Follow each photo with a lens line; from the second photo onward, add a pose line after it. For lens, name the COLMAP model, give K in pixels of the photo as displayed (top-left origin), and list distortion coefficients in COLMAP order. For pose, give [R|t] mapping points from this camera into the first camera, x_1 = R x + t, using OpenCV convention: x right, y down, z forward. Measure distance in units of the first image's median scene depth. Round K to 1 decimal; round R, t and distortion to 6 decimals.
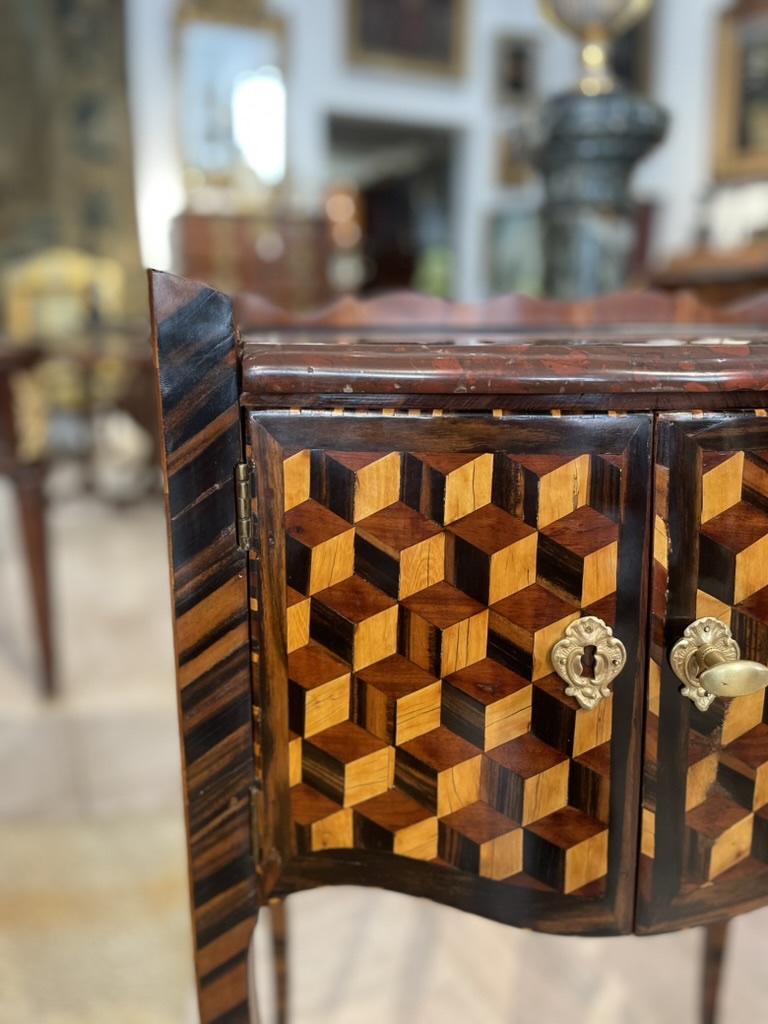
lens RADIAL K [[775.5, 0, 384.0], [0, 775.5, 512.0], [0, 0, 1]] dist [0.096565, -0.150586]
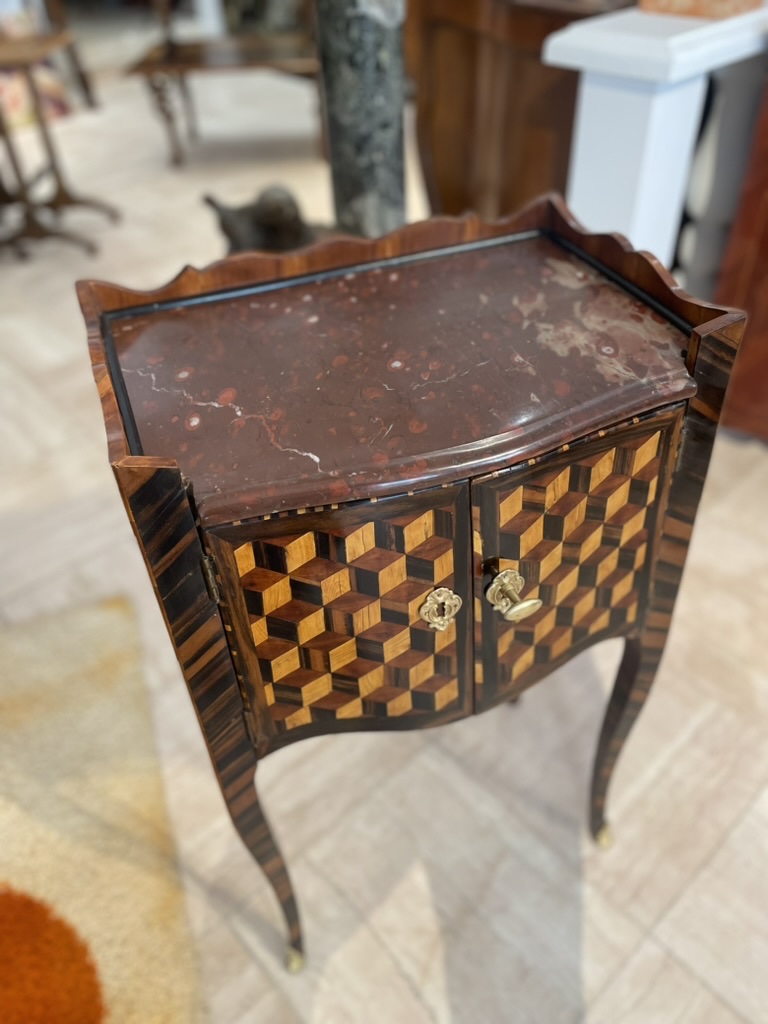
lens RADIAL K [[775.5, 0, 384.0], [0, 775.5, 512.0], [0, 0, 1]] dist [0.096565, -0.150586]
pose [[0.954792, -0.222756, 0.196854, -0.128043], [0.113194, 0.884738, 0.452135, -0.735598], [-0.274880, -0.409412, 0.869955, -0.304765]]
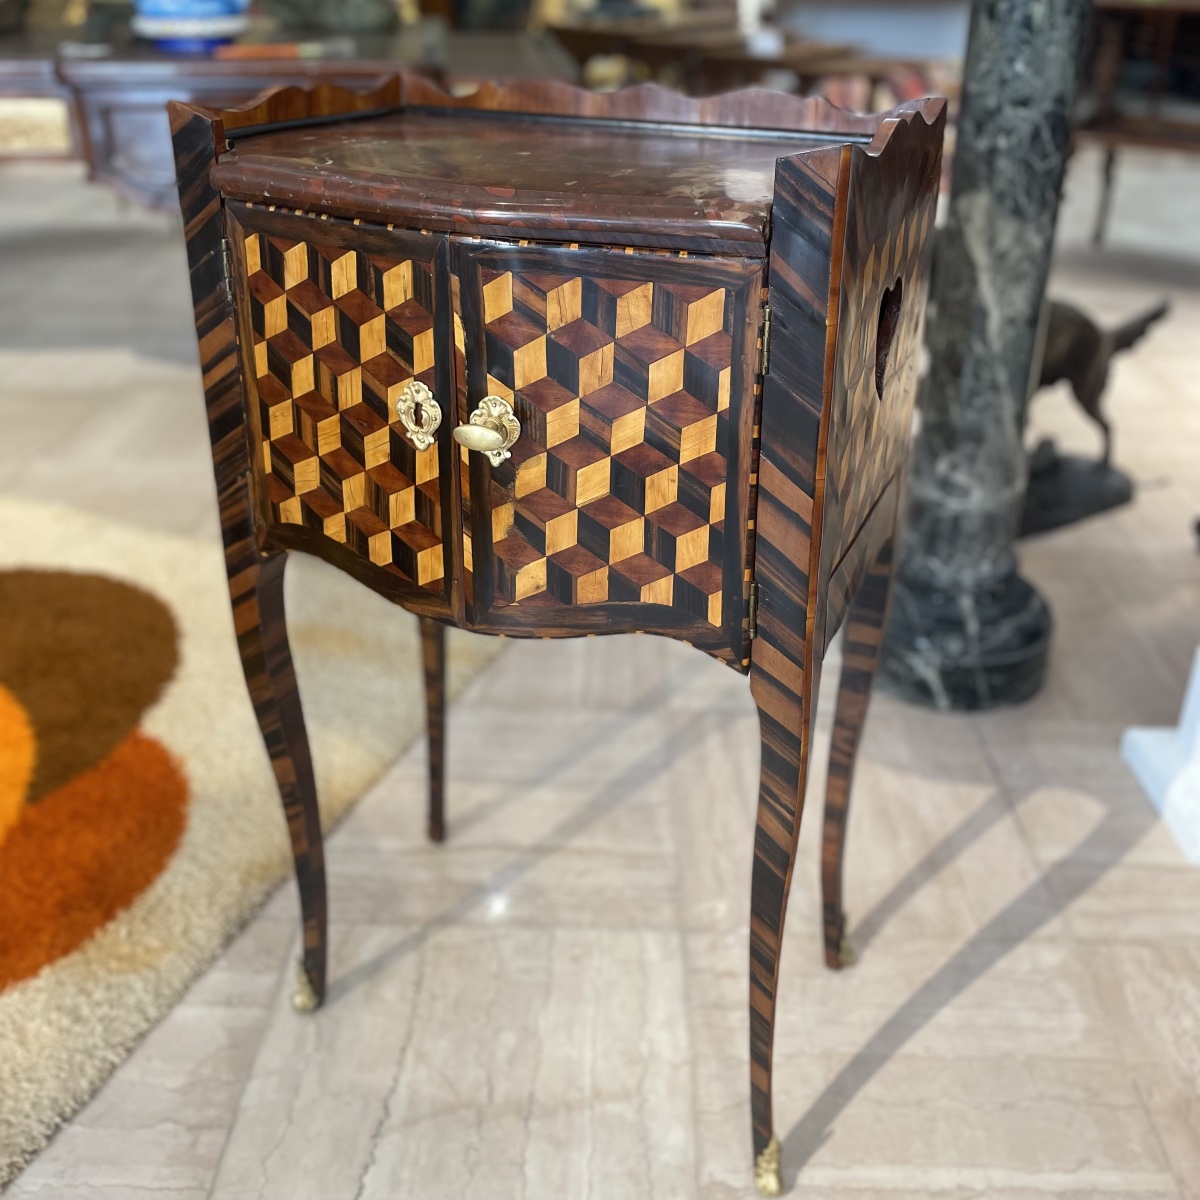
lens RADIAL K [[1217.4, 0, 601.8], [0, 1217.4, 526.5], [0, 0, 1]] dist [0.090495, -0.179982]
pose [[0.895859, 0.199117, -0.397227, 1.415390], [-0.118790, 0.968759, 0.217702, -0.121035], [0.428166, -0.147844, 0.891525, -0.784298]]
